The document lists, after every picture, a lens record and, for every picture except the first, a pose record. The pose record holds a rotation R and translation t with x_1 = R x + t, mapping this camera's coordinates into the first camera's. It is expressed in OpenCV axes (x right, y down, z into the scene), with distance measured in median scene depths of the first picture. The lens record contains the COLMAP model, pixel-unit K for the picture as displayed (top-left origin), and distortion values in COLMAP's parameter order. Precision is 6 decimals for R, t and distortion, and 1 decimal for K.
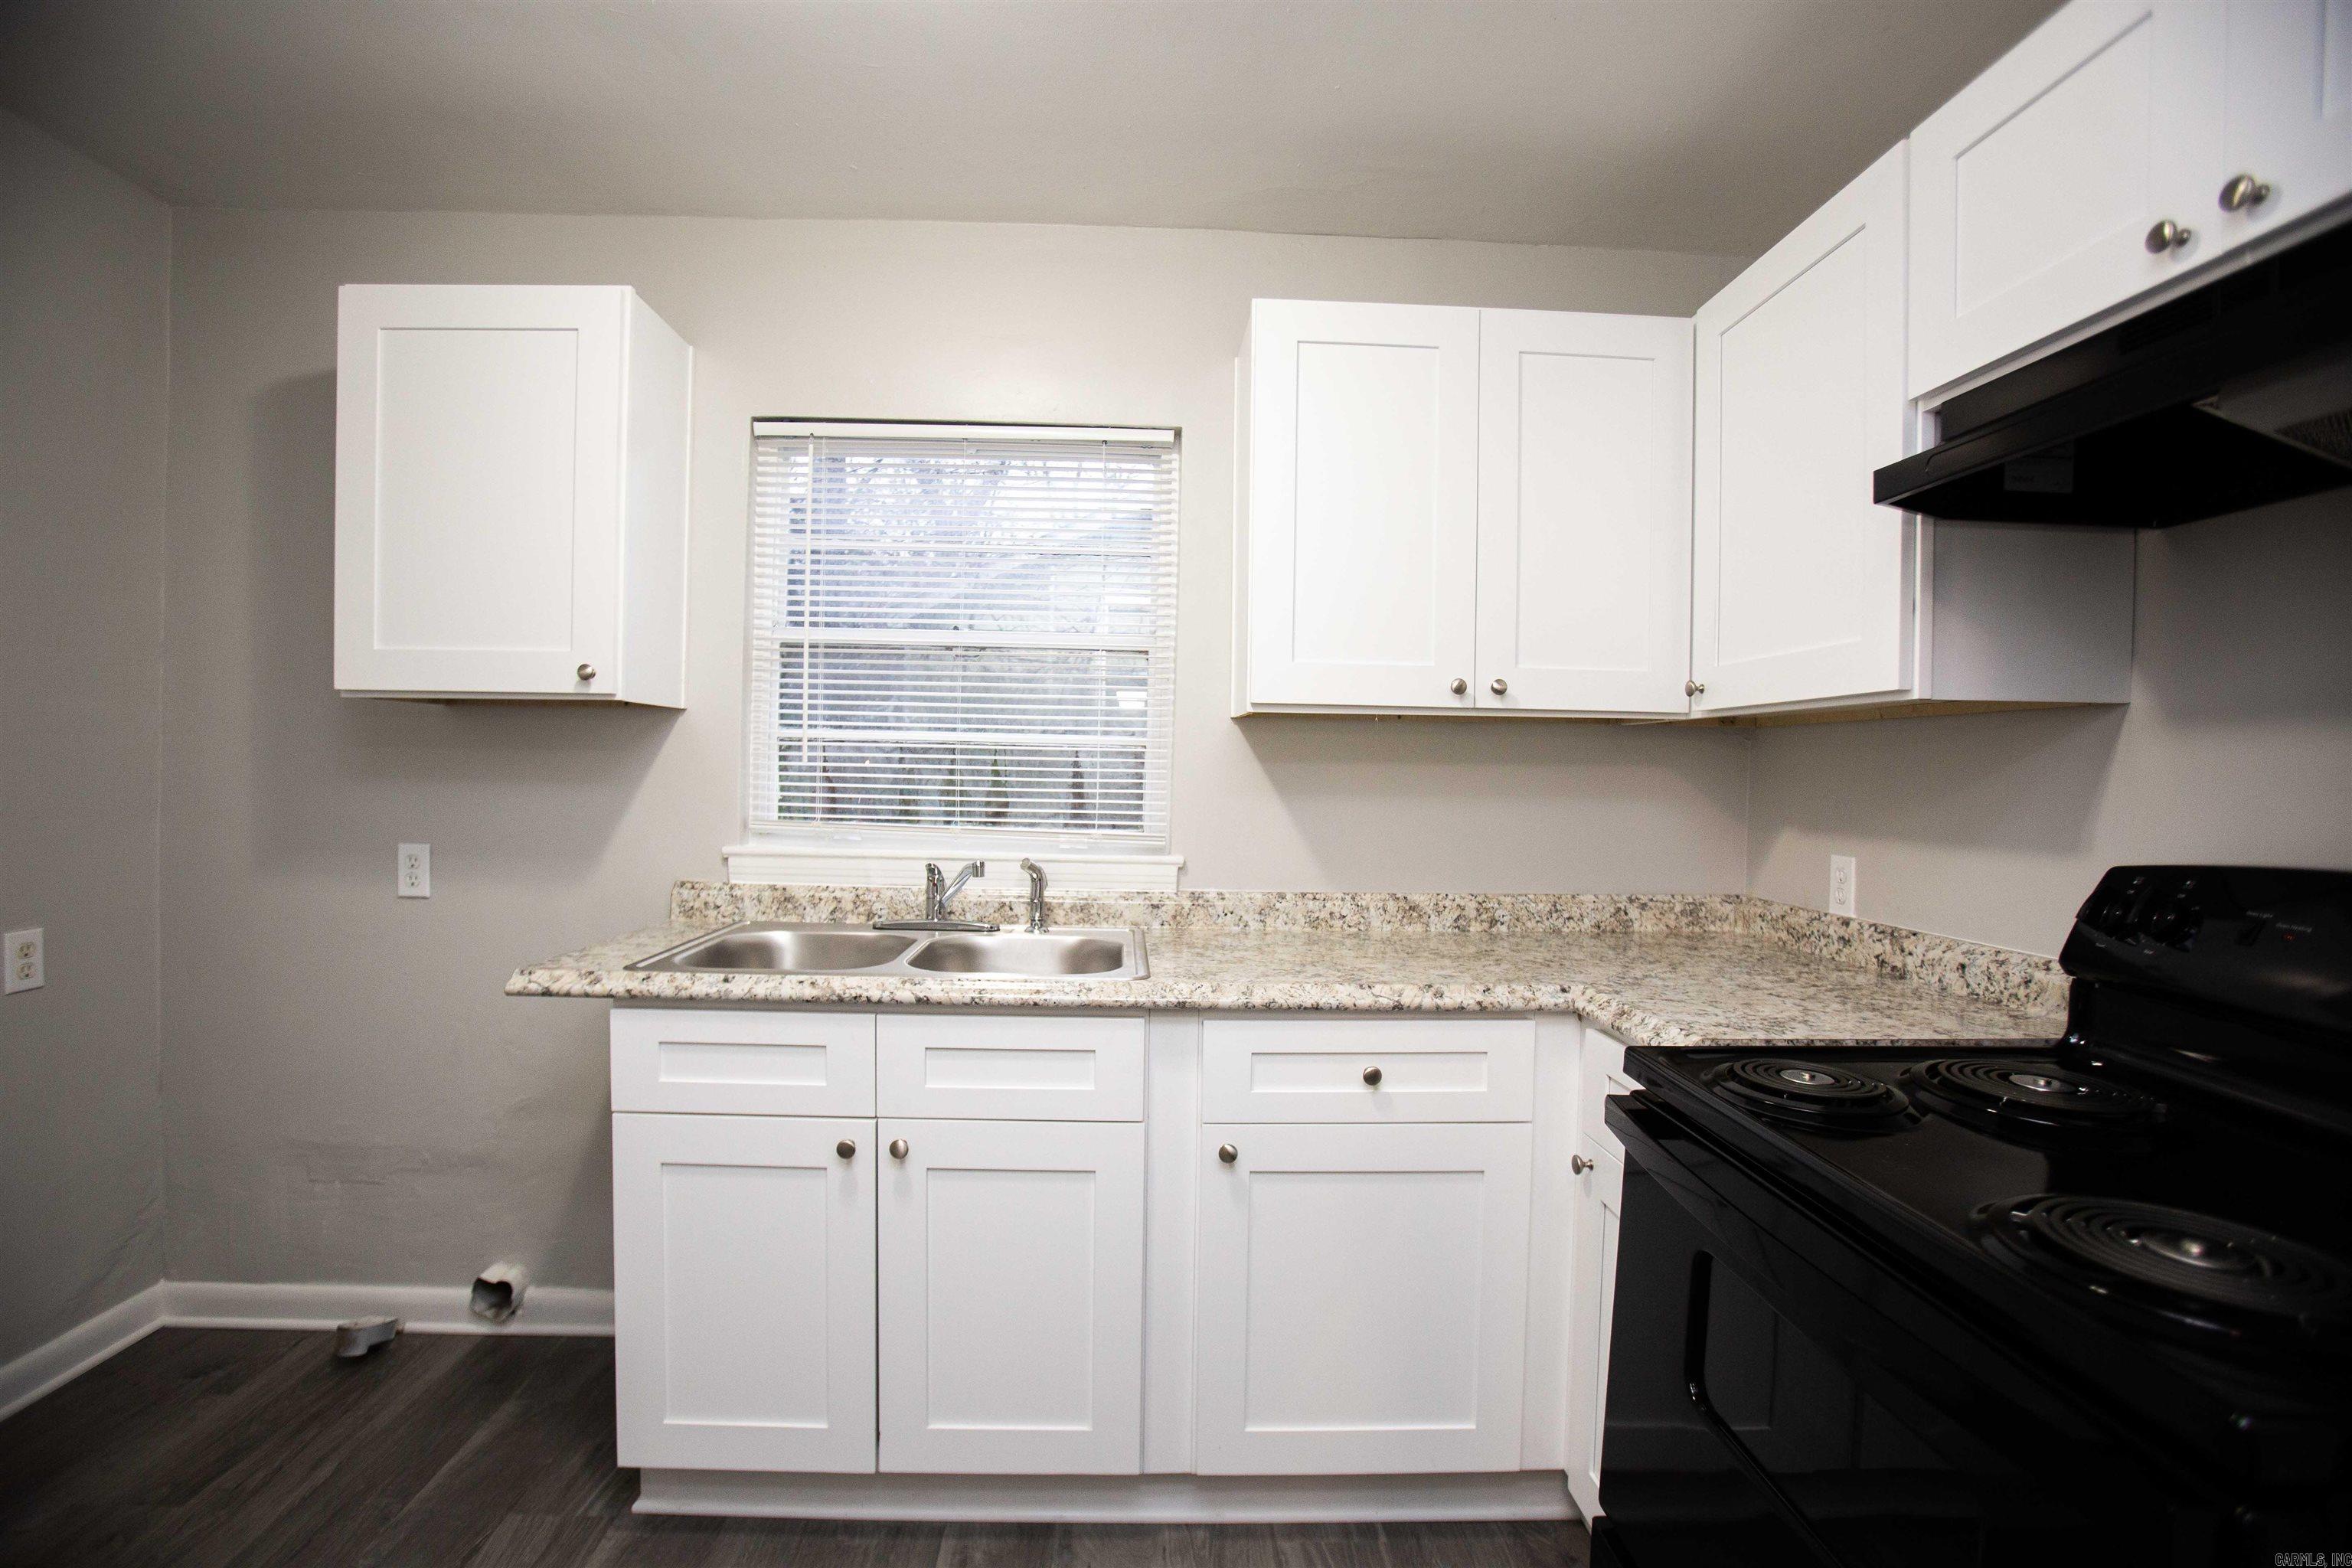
lens RADIAL K [[1091.0, 0, 1156.2], [0, 1091.0, 792.5], [0, 0, 1]] dist [-0.073752, 0.033767]
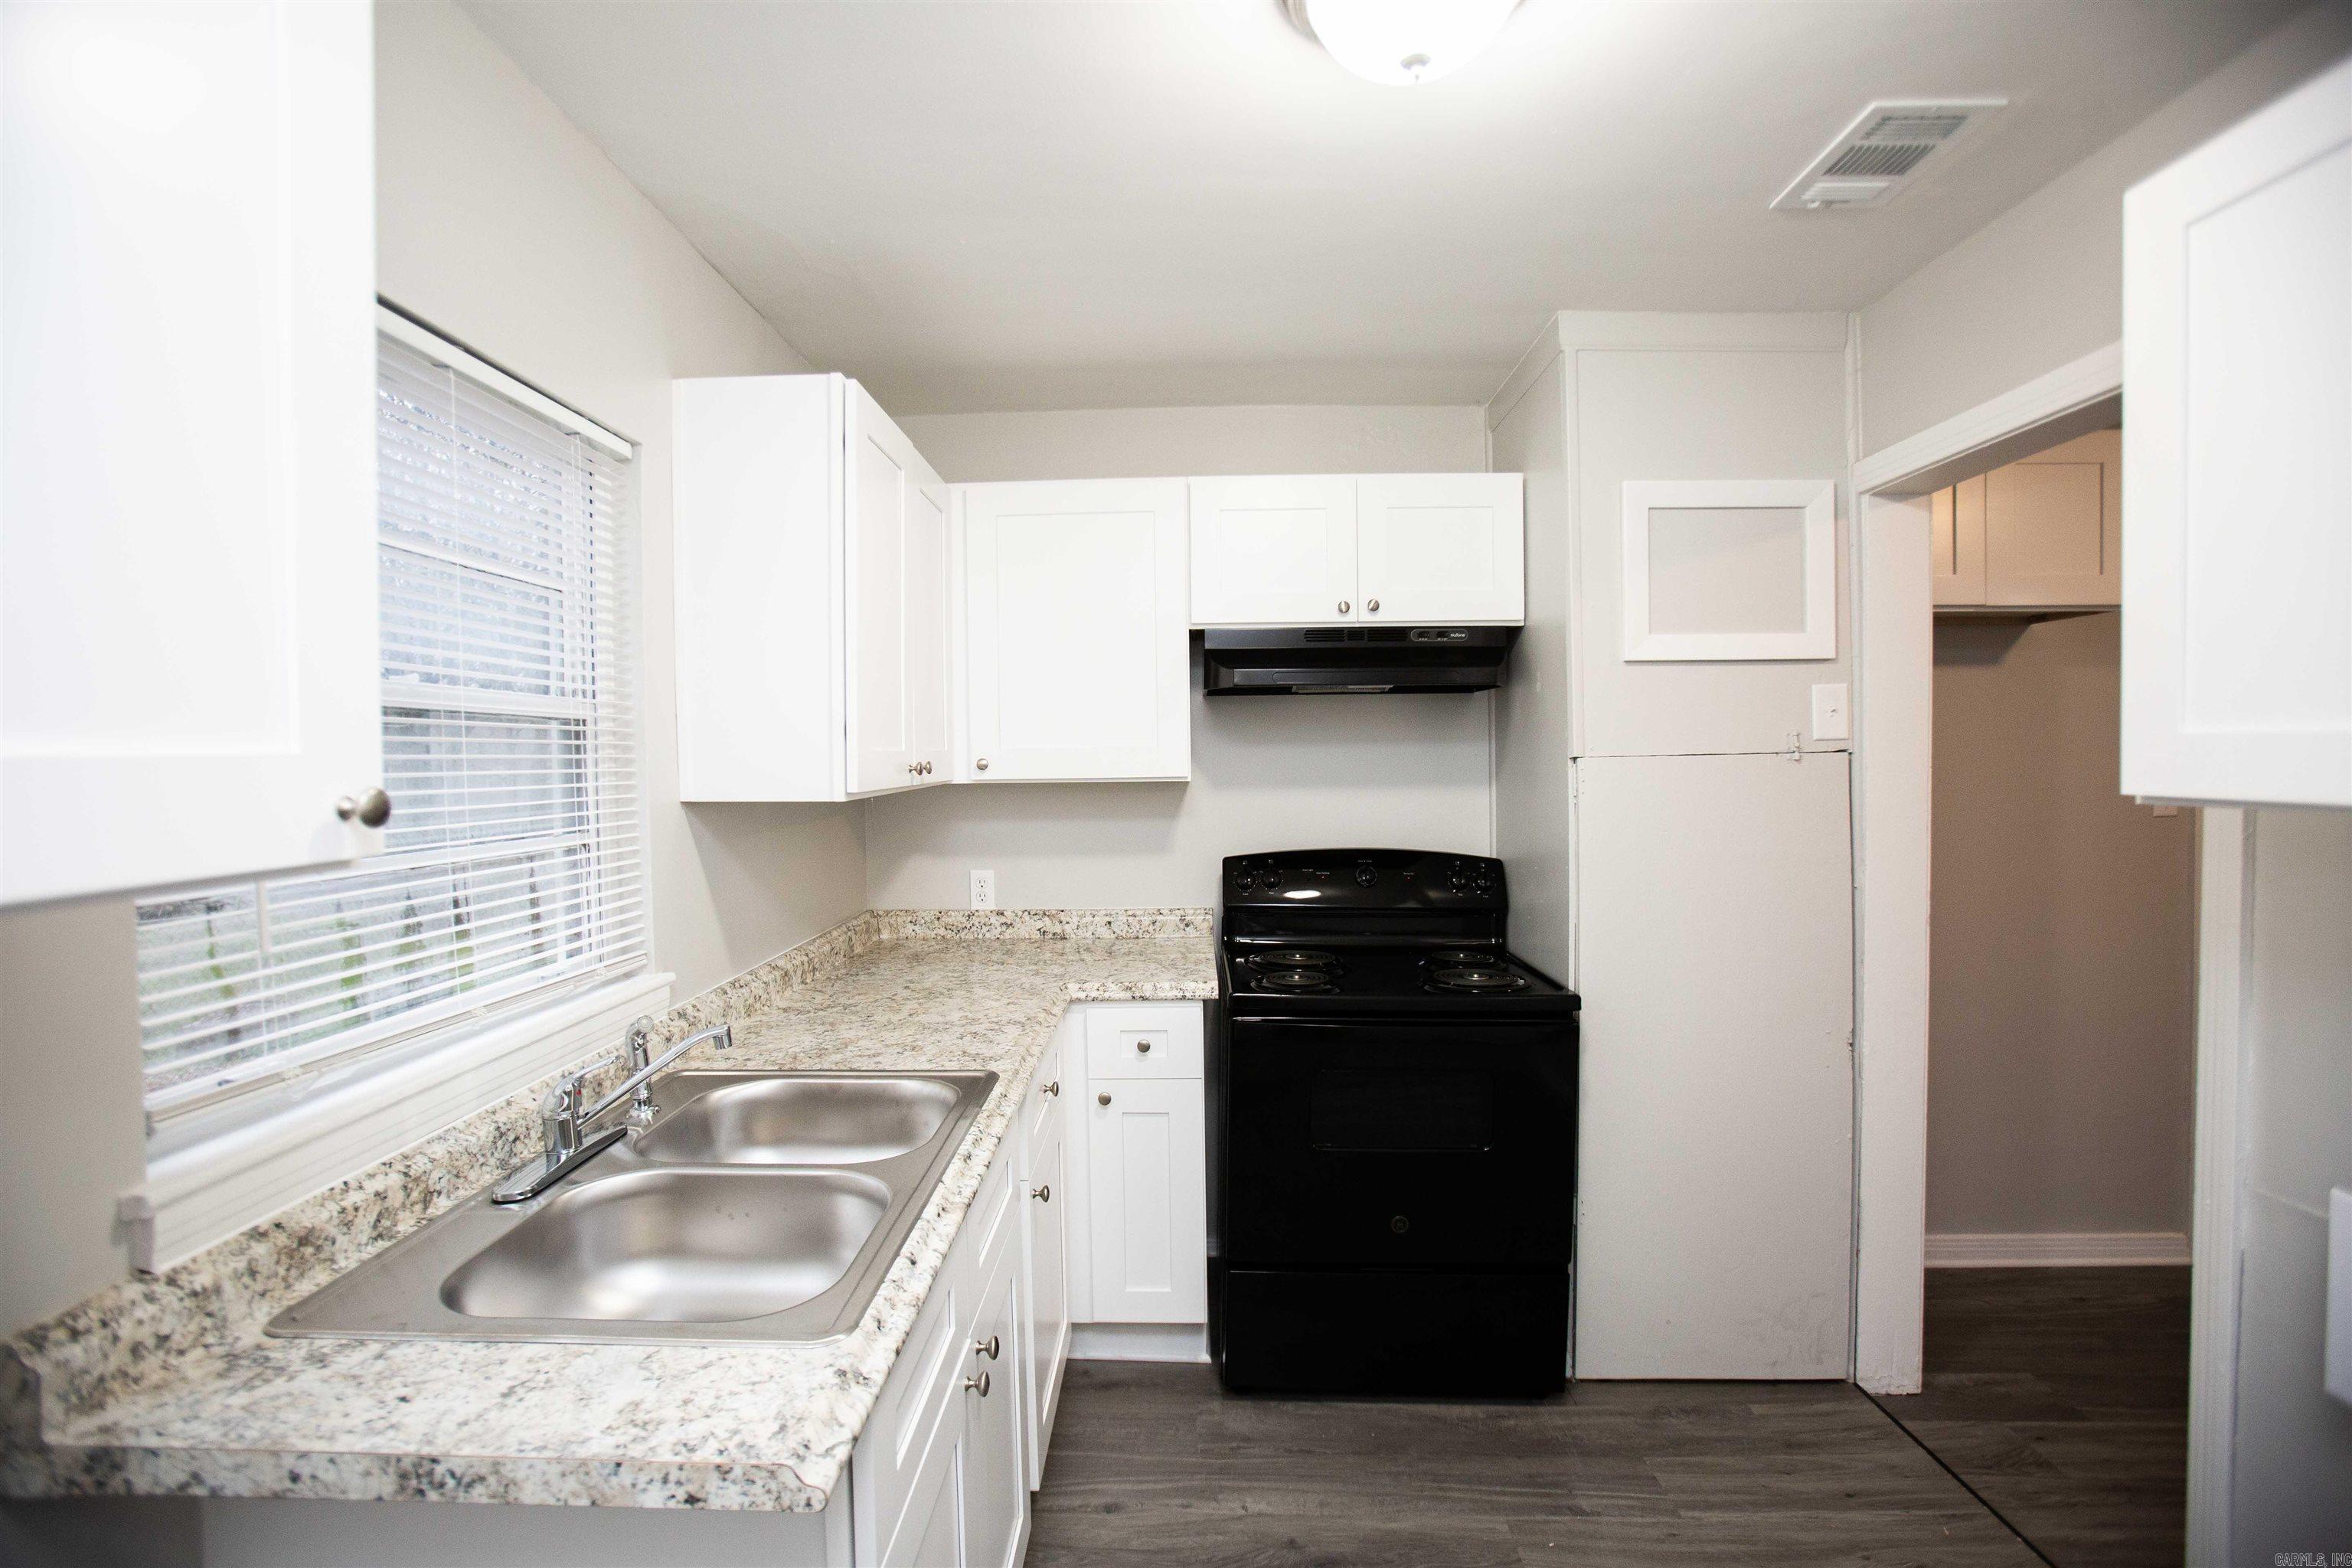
lens RADIAL K [[1091.0, 0, 1156.2], [0, 1091.0, 792.5], [0, 0, 1]] dist [-0.073752, 0.033767]
pose [[0.053844, -0.055743, 0.996992, -0.897726], [0.032283, 0.998016, 0.054057, -0.129350], [-0.998027, 0.029275, 0.055537, 0.690134]]
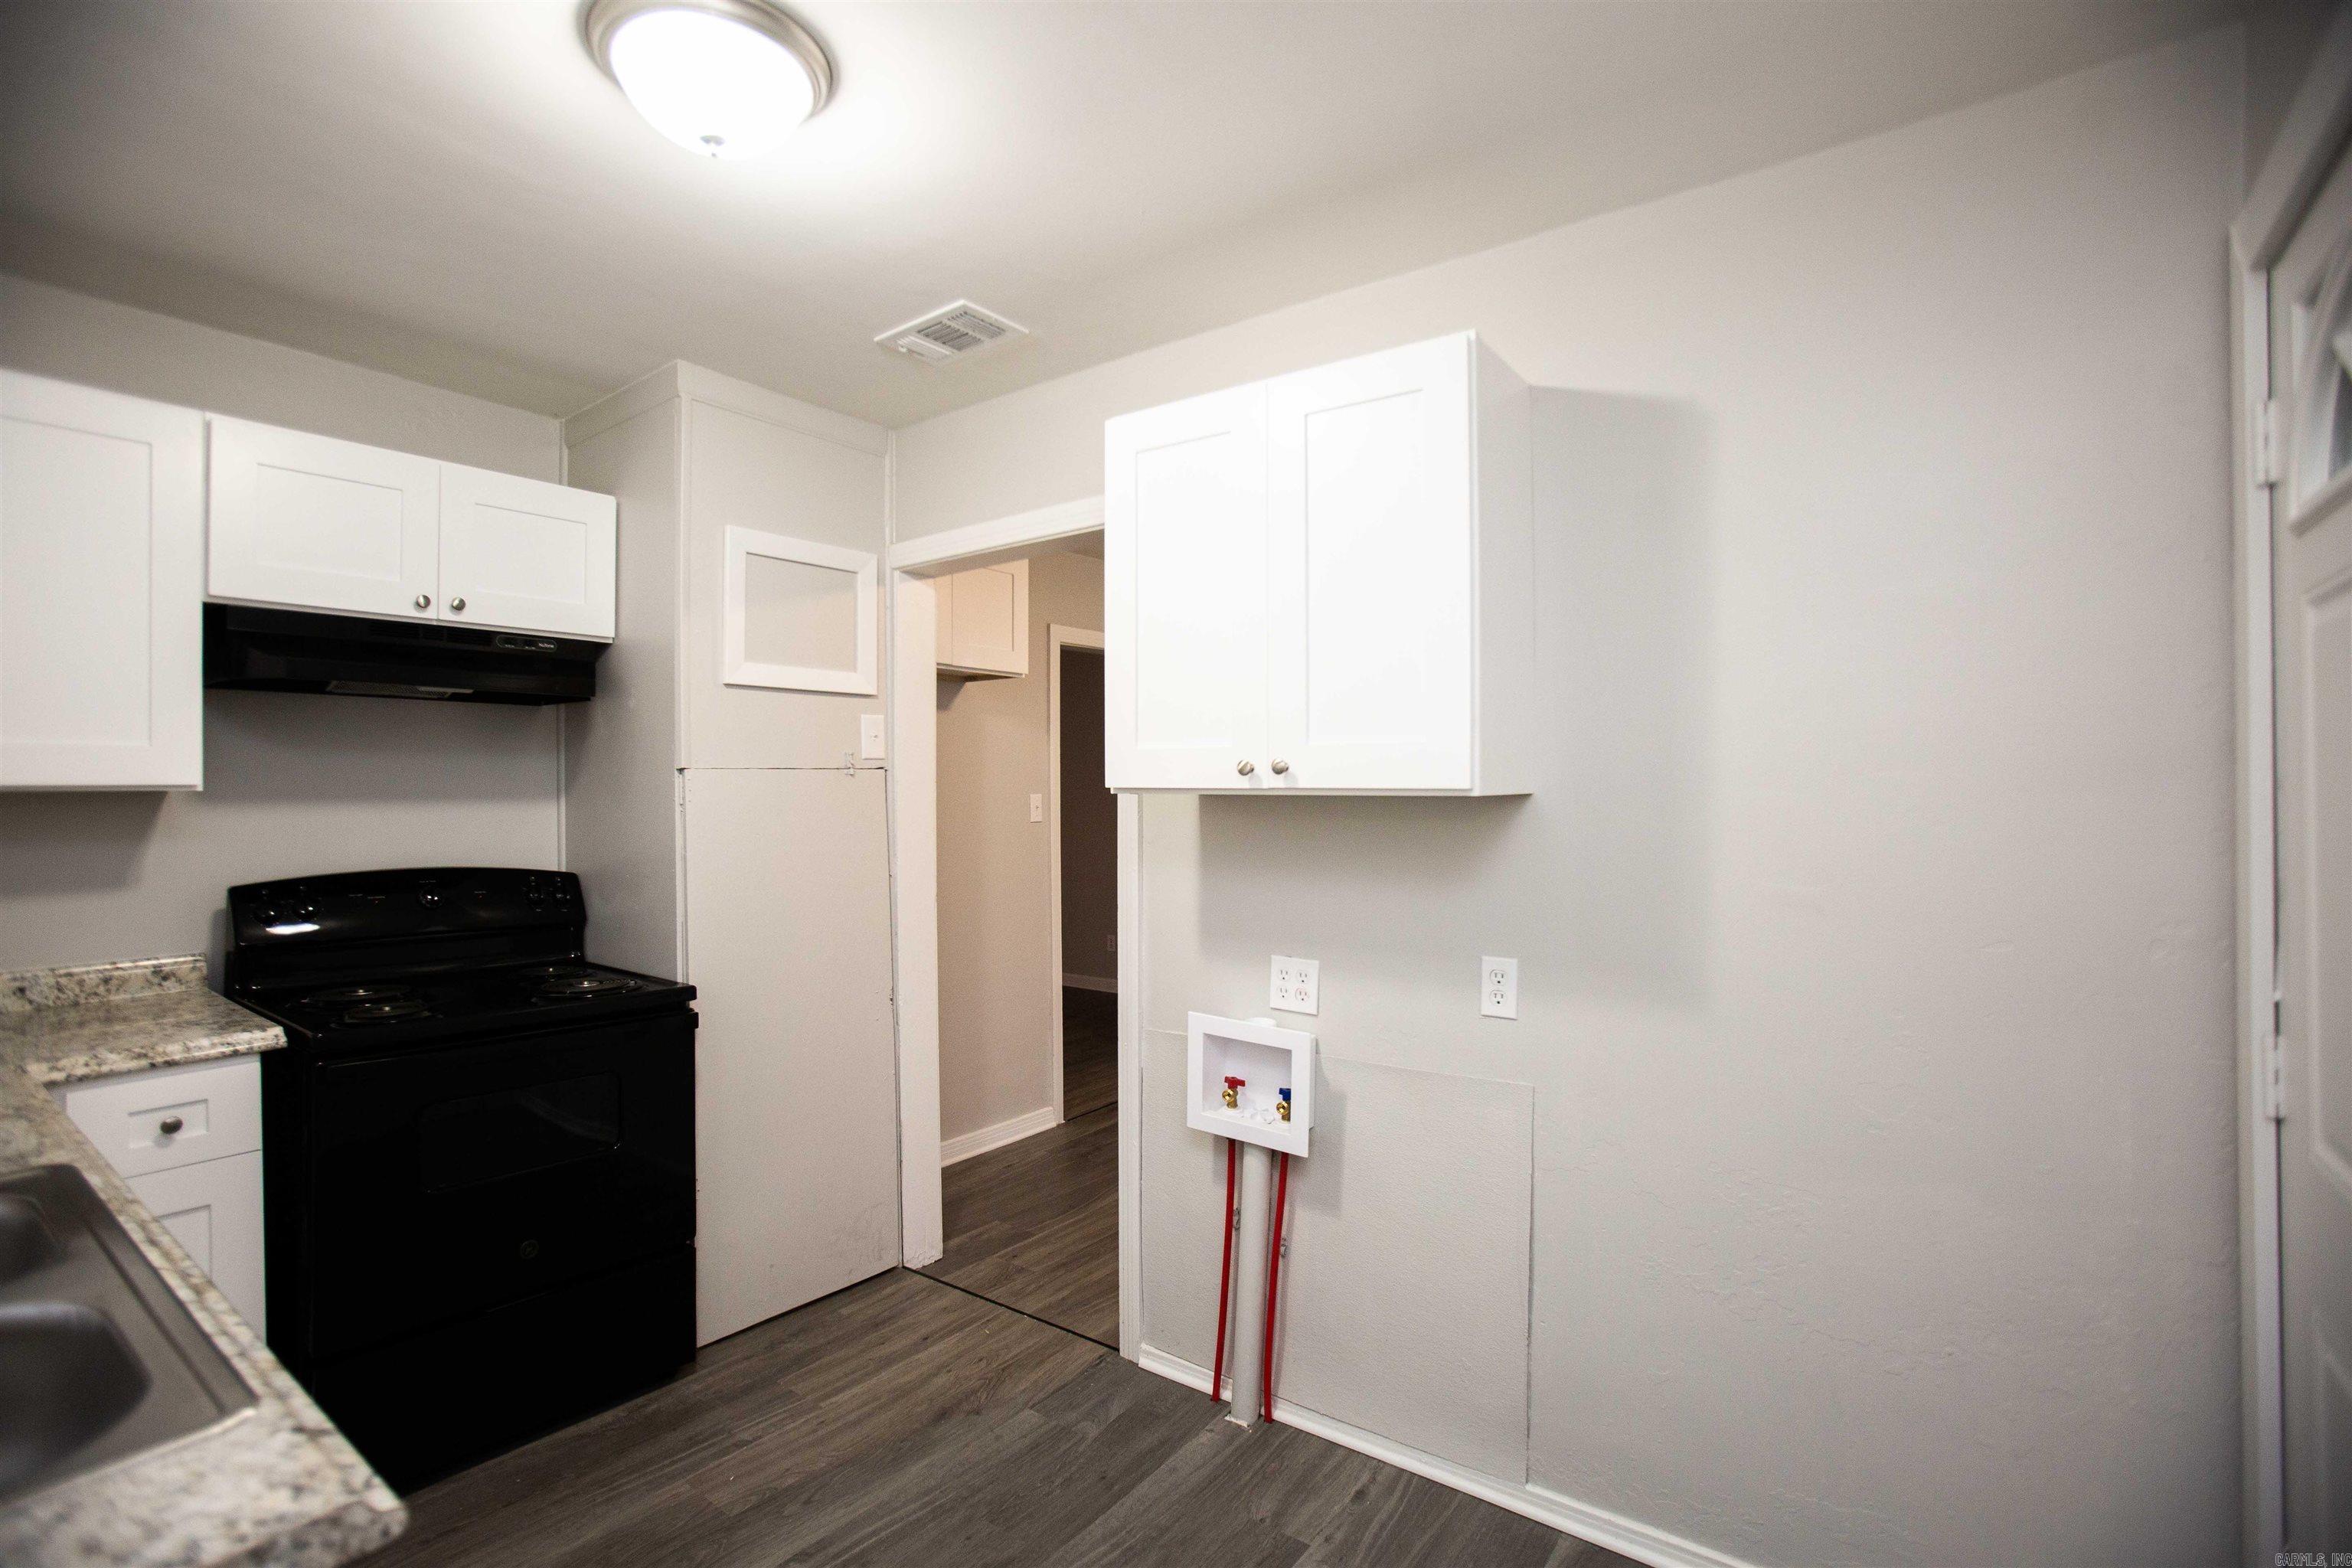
lens RADIAL K [[1091.0, 0, 1156.2], [0, 1091.0, 792.5], [0, 0, 1]] dist [-0.073752, 0.033767]
pose [[-0.782433, -0.023600, 0.622288, -0.934920], [-0.004196, 0.999459, 0.032628, -0.103416], [-0.622721, 0.022918, -0.782108, 0.961189]]
